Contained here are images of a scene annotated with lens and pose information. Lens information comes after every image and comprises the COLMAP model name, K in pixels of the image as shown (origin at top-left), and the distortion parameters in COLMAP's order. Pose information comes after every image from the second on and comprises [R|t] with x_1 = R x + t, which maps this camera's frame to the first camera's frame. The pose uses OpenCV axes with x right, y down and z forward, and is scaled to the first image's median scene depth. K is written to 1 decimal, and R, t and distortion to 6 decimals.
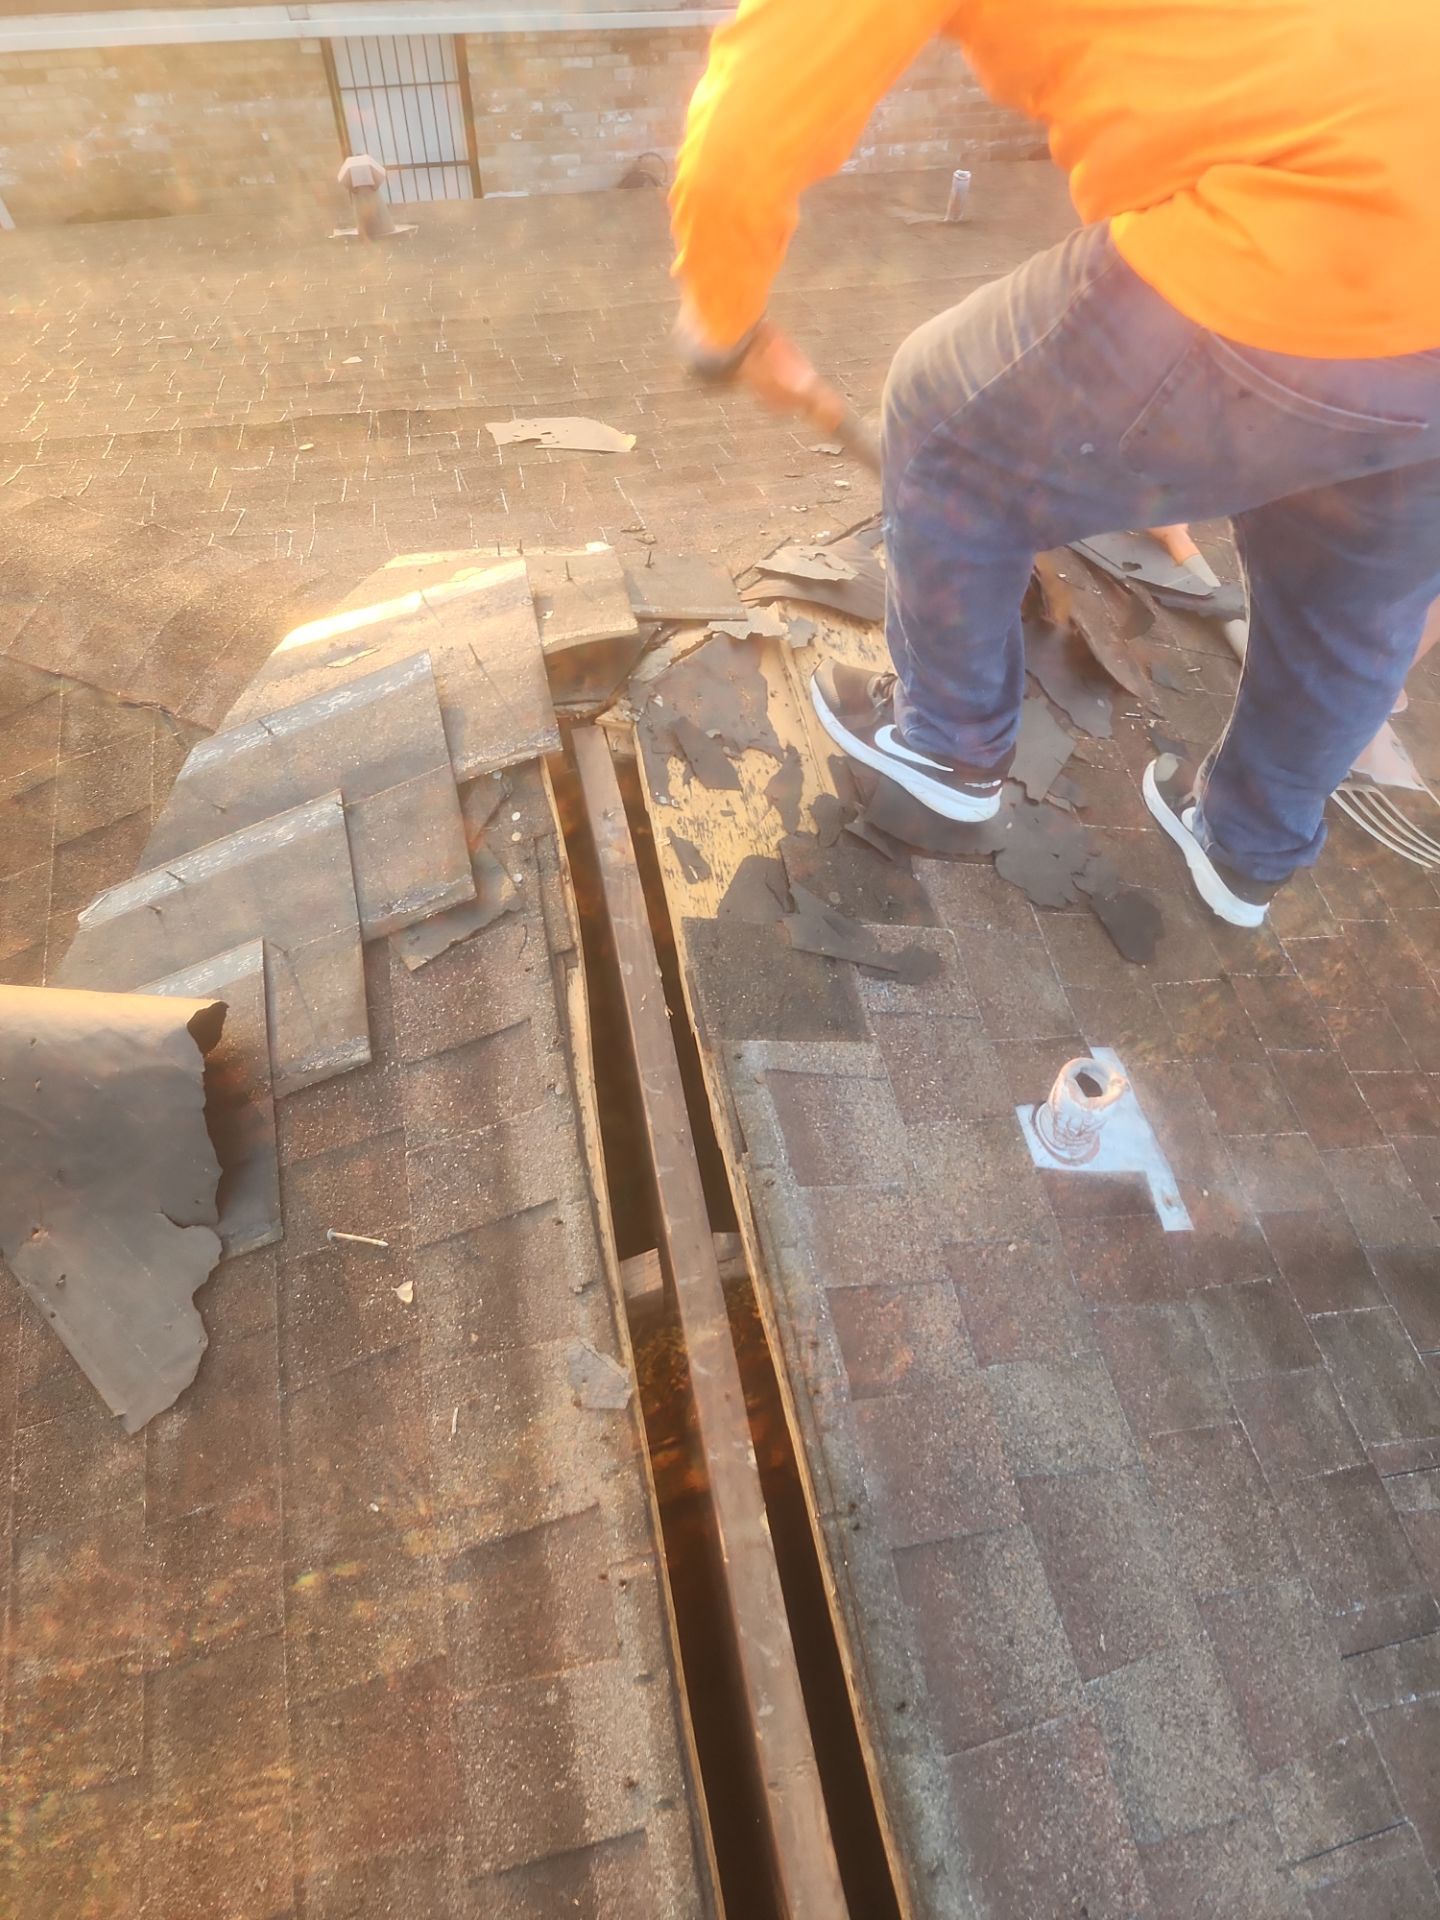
lens RADIAL K [[1292.8, 0, 743.1], [0, 1292.8, 959.0], [0, 0, 1]] dist [0.055716, -0.054114]
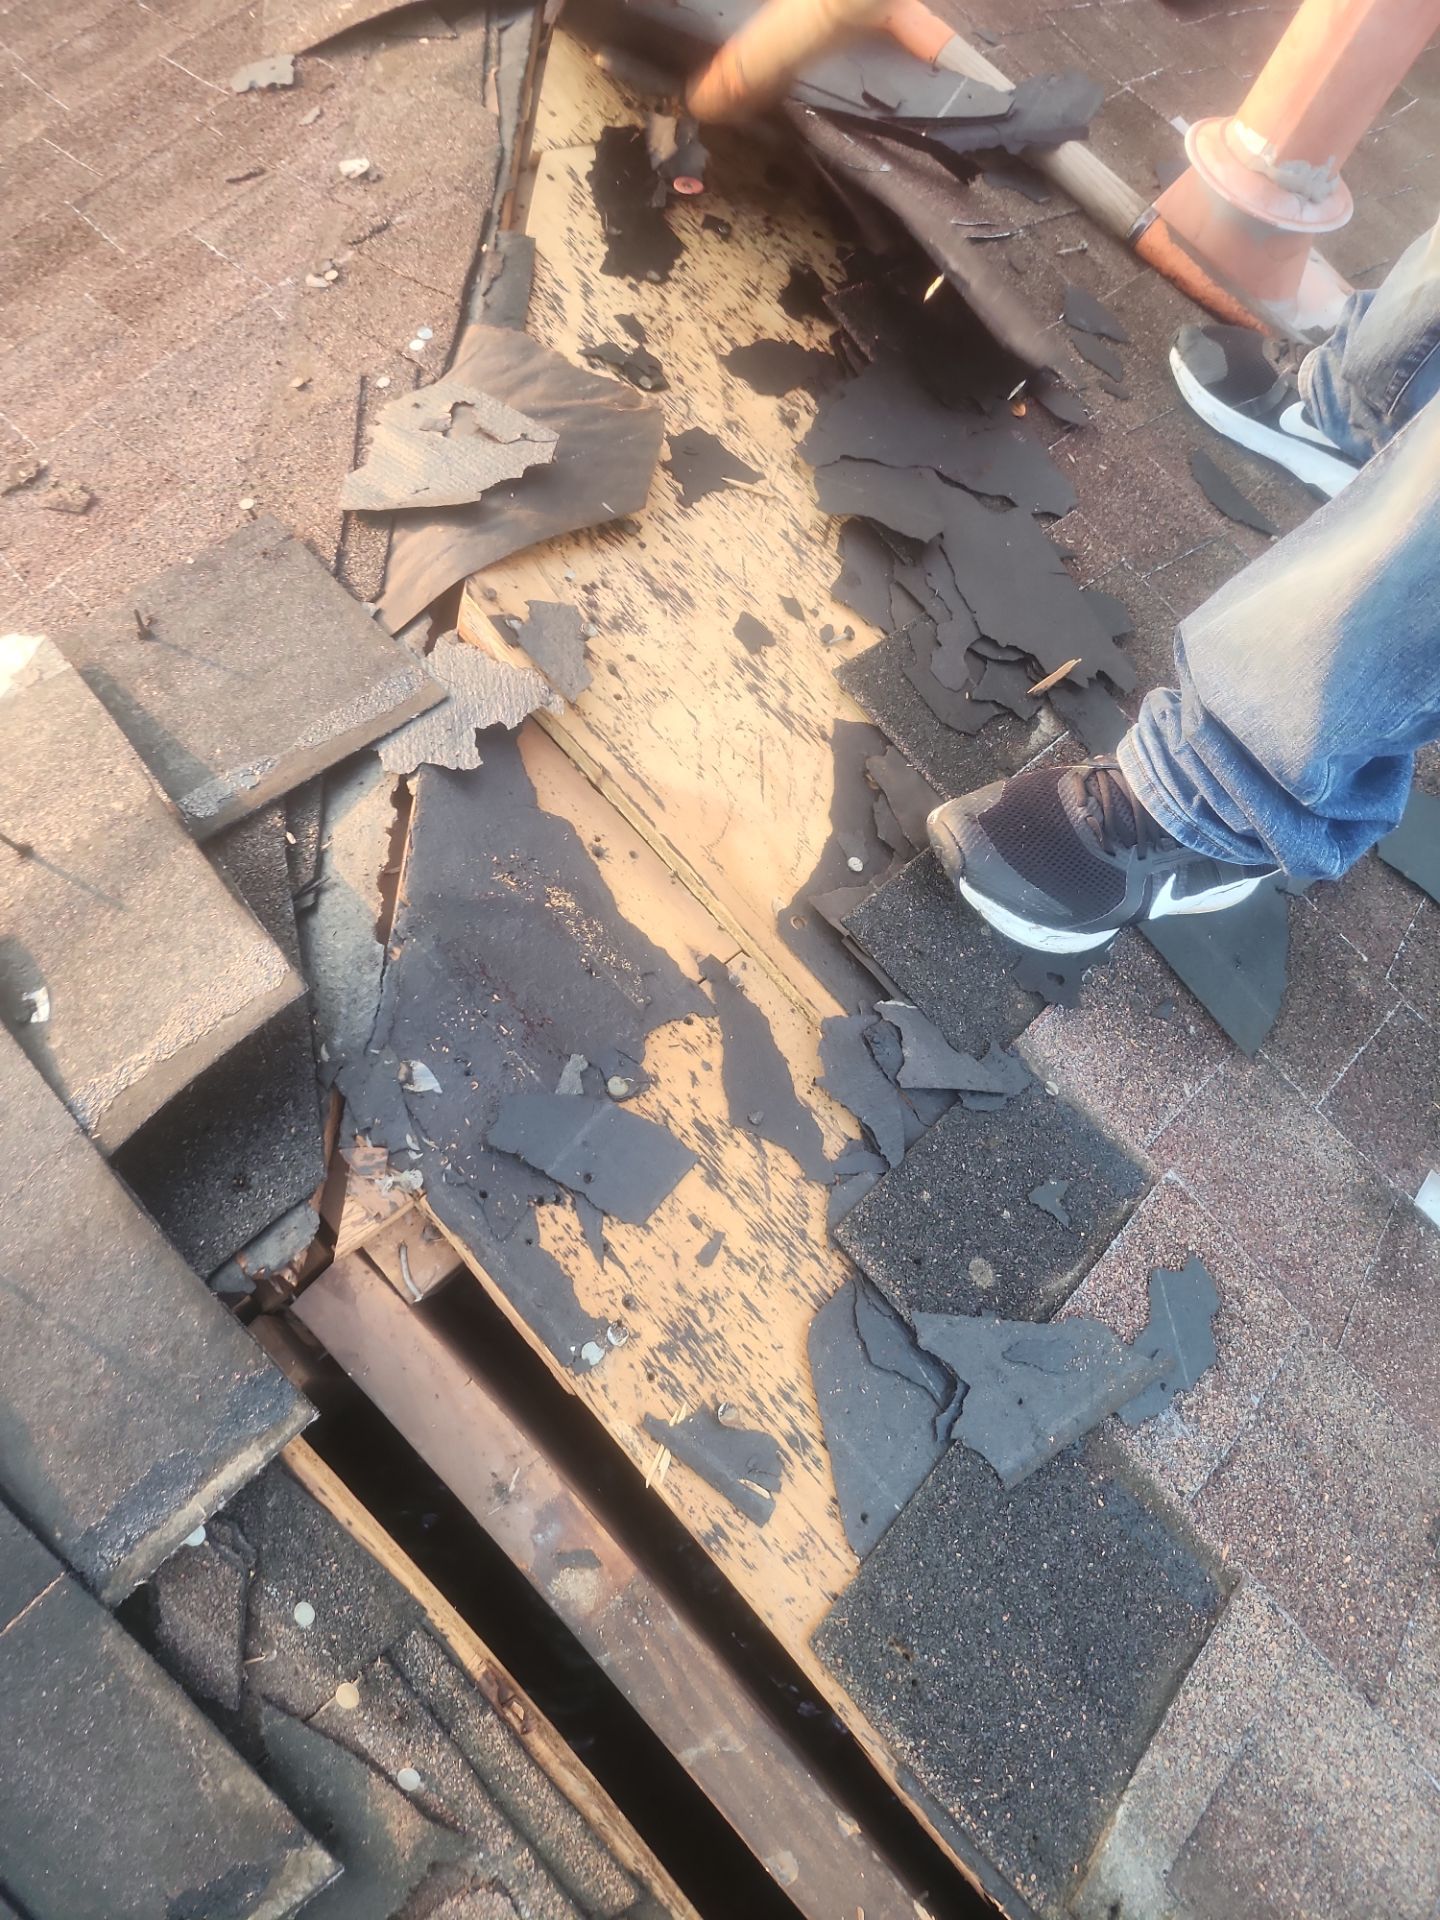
lens RADIAL K [[1275.3, 0, 715.3], [0, 1275.3, 948.6], [0, 0, 1]] dist [0.053648, -0.053735]
pose [[0.865573, -0.483013, 0.132222, -0.018653], [0.405549, 0.830990, 0.380770, -0.362340], [-0.293792, -0.275962, 0.915167, 0.626994]]
